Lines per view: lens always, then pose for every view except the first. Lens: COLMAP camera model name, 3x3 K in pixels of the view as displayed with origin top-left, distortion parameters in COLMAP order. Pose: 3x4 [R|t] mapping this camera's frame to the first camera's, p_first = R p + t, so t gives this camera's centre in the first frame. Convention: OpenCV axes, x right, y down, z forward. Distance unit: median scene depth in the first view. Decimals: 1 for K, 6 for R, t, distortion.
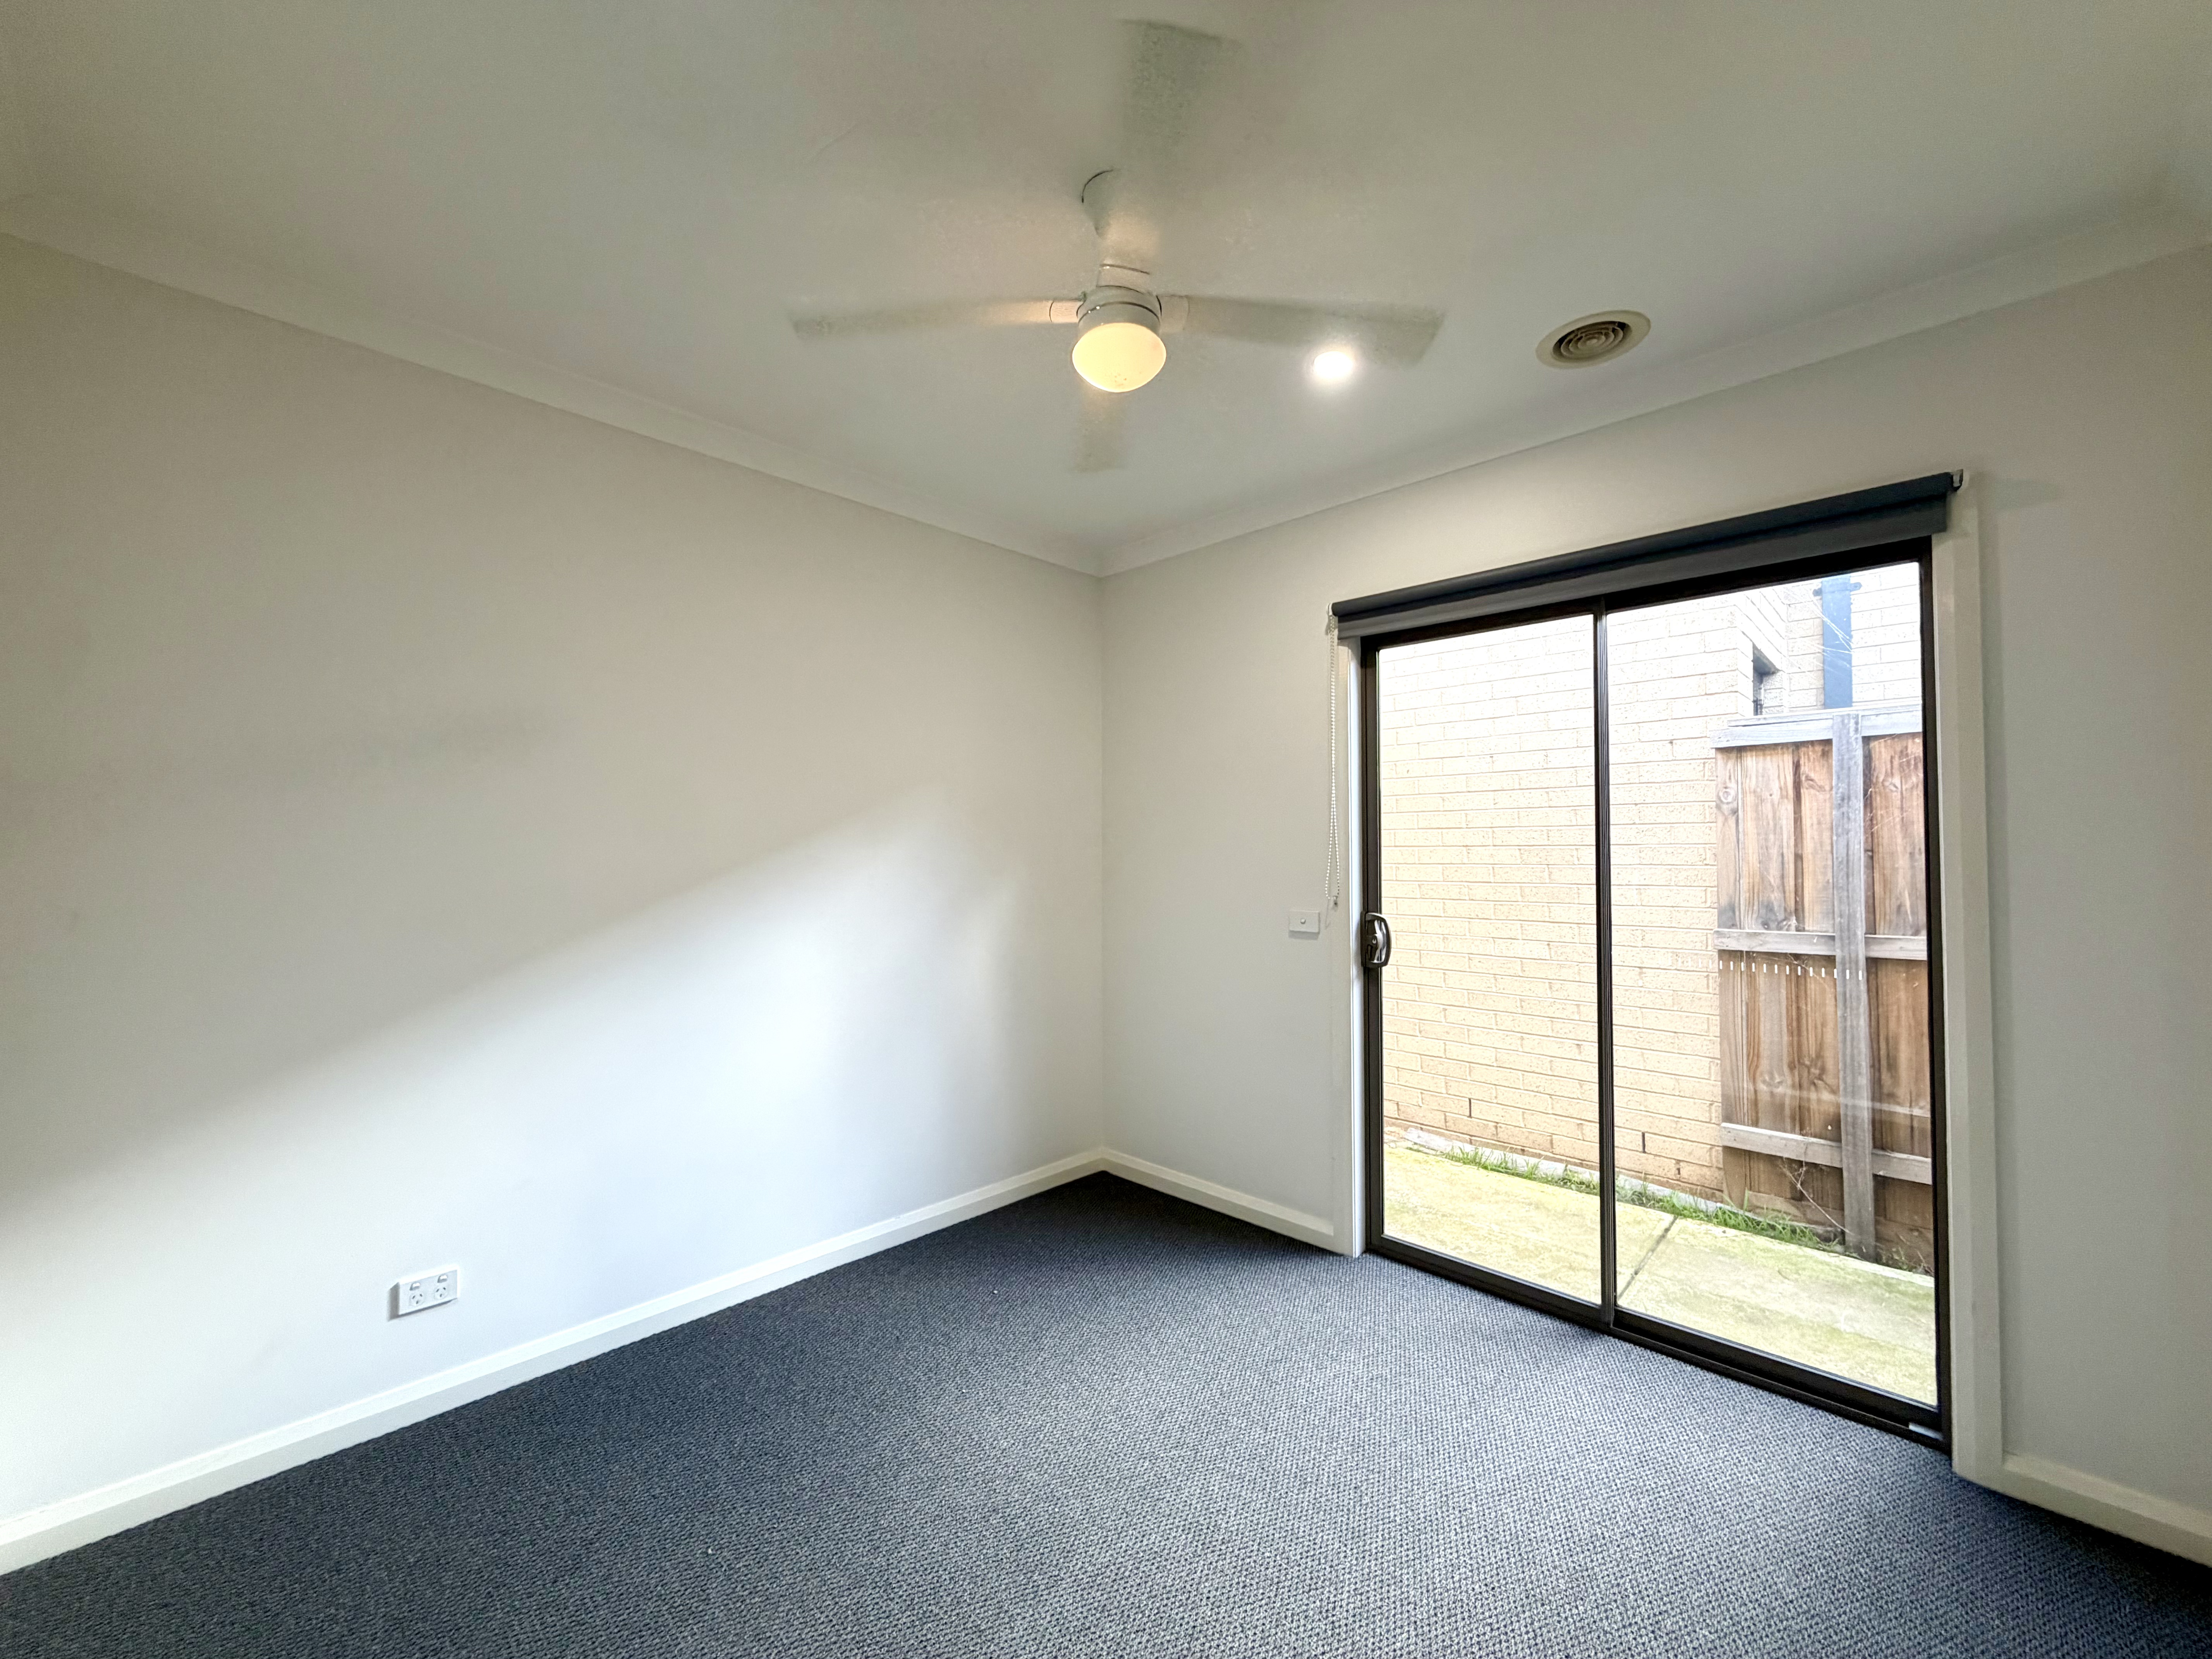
lens RADIAL K [[878.0, 0, 1099.2], [0, 878.0, 831.3], [0, 0, 1]] dist [-0.001280, 0.000067]
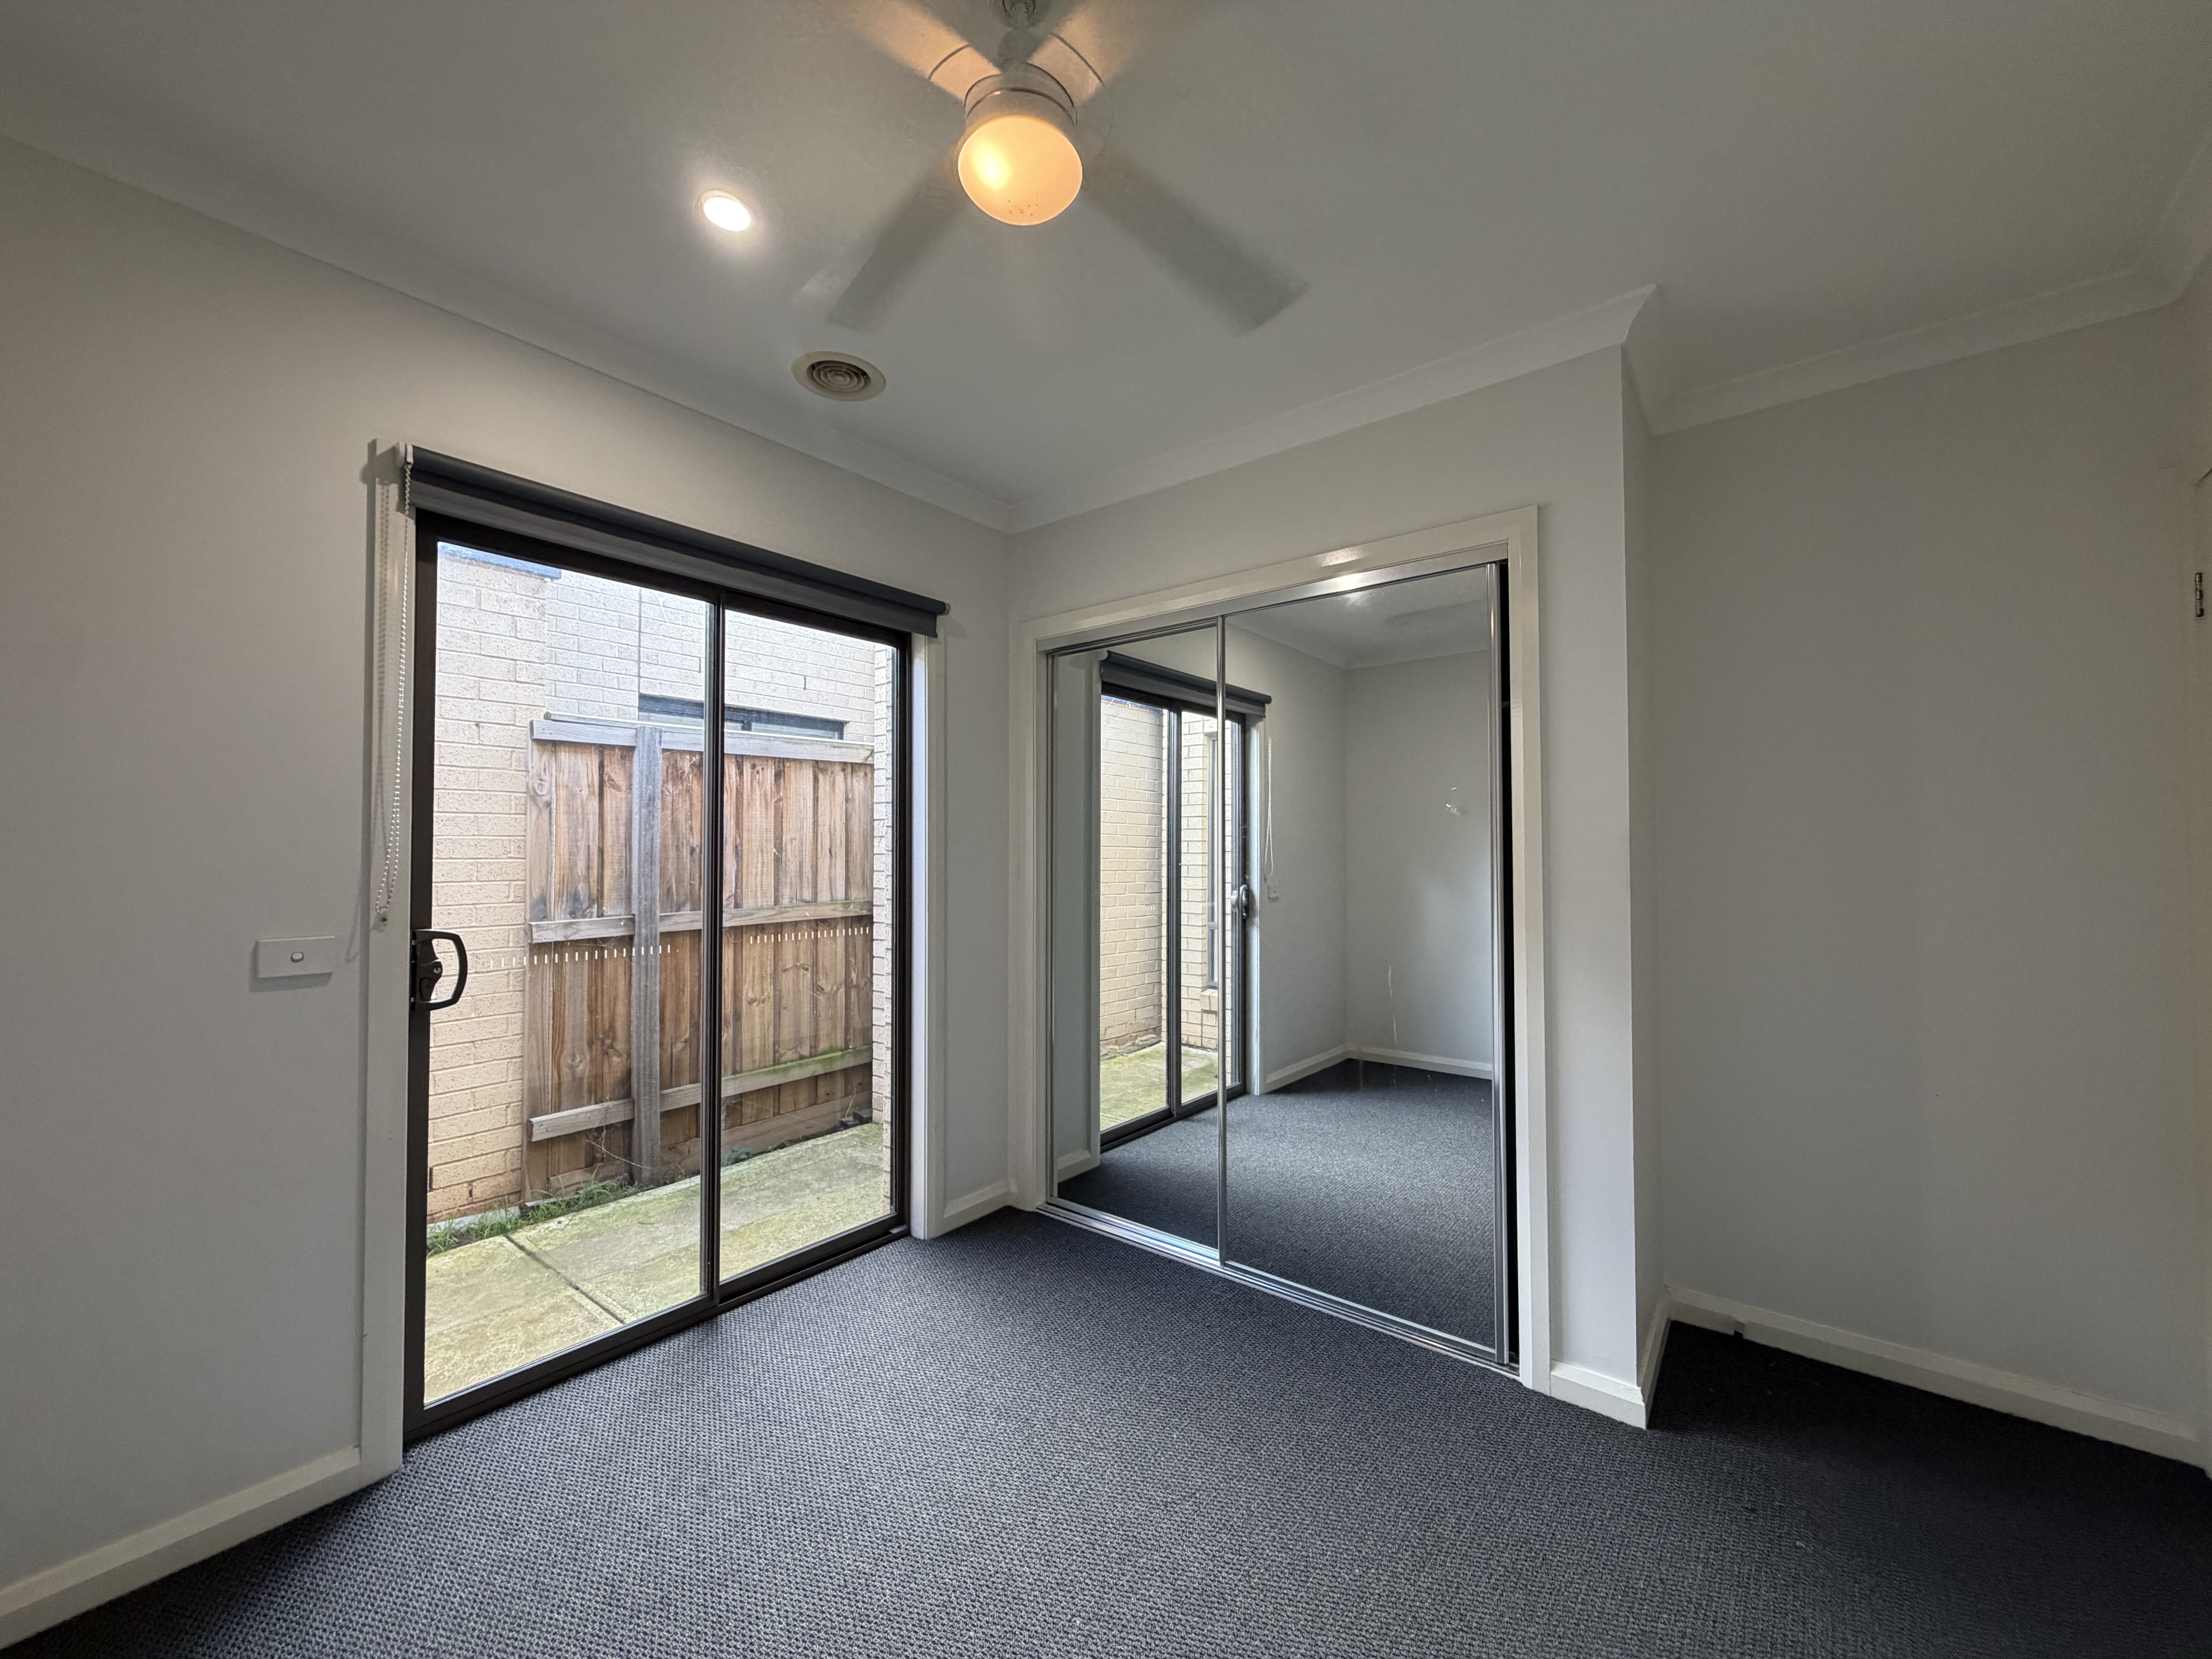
lens RADIAL K [[878.0, 0, 1099.2], [0, 878.0, 831.3], [0, 0, 1]] dist [-0.001280, 0.000067]
pose [[-0.106115, 0.024034, 0.994063, -0.357623], [-0.020855, 0.999434, -0.026390, 0.022603], [-0.994135, -0.023531, -0.105554, 0.496525]]
